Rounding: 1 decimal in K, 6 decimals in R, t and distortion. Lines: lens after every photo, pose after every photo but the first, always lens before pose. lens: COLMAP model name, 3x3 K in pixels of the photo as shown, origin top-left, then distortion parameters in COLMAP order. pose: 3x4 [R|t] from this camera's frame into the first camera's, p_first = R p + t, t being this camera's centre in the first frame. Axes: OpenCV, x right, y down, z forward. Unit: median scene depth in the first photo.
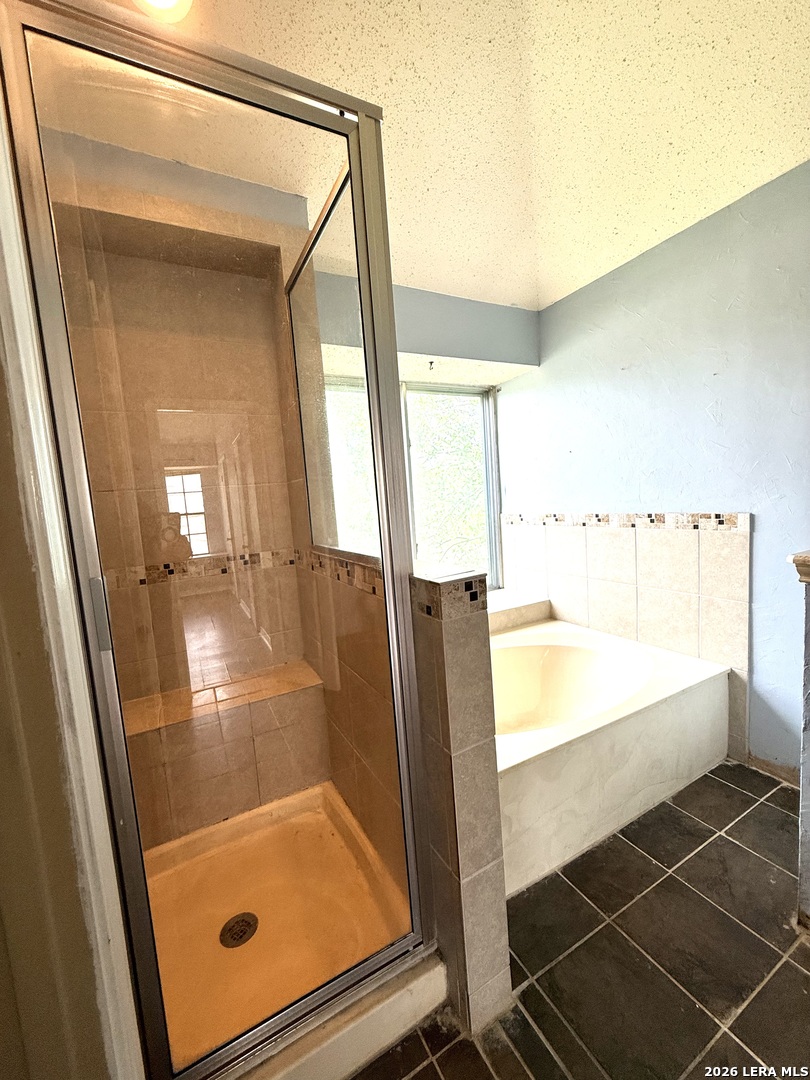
lens RADIAL K [[428.8, 0, 406.1], [0, 428.8, 540.4], [0, 0, 1]] dist [-0.001500, 0.000090]
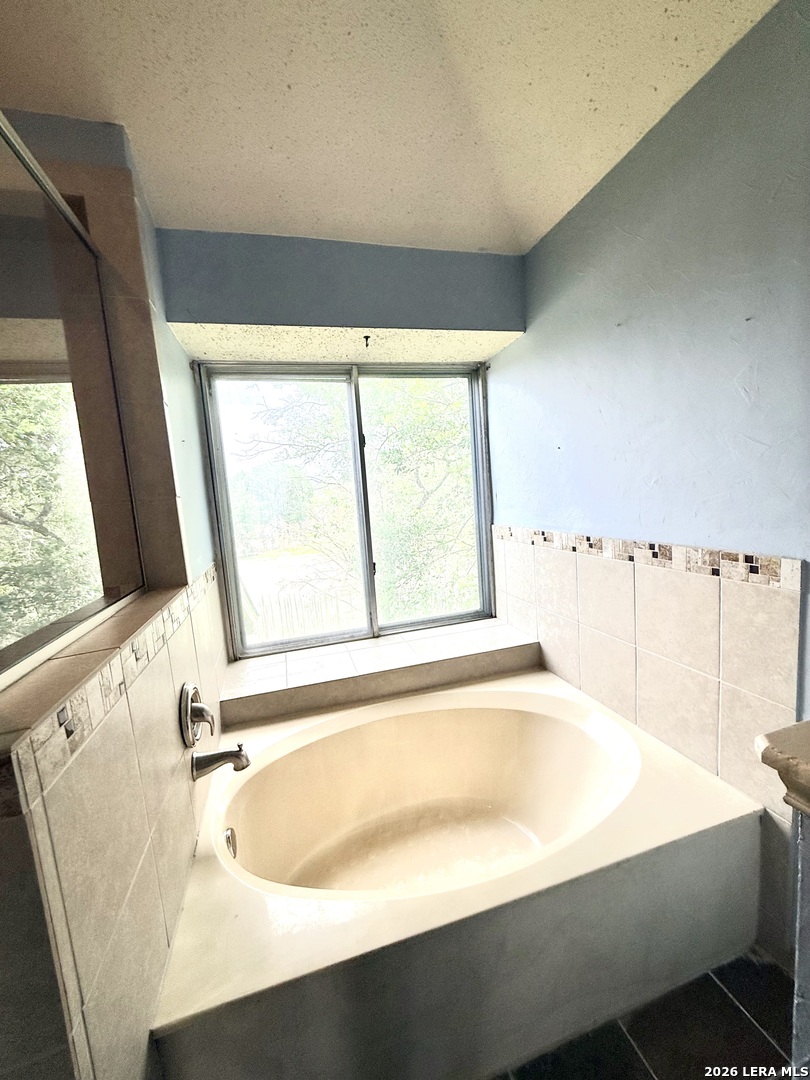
lens RADIAL K [[428.8, 0, 404.7], [0, 428.8, 541.3], [0, 0, 1]] dist [-0.001500, 0.000090]
pose [[0.979250, 0.019881, -0.201680, 0.321976], [-0.013323, 0.999339, 0.033823, -0.081299], [0.202219, -0.030434, 0.978867, 0.270770]]
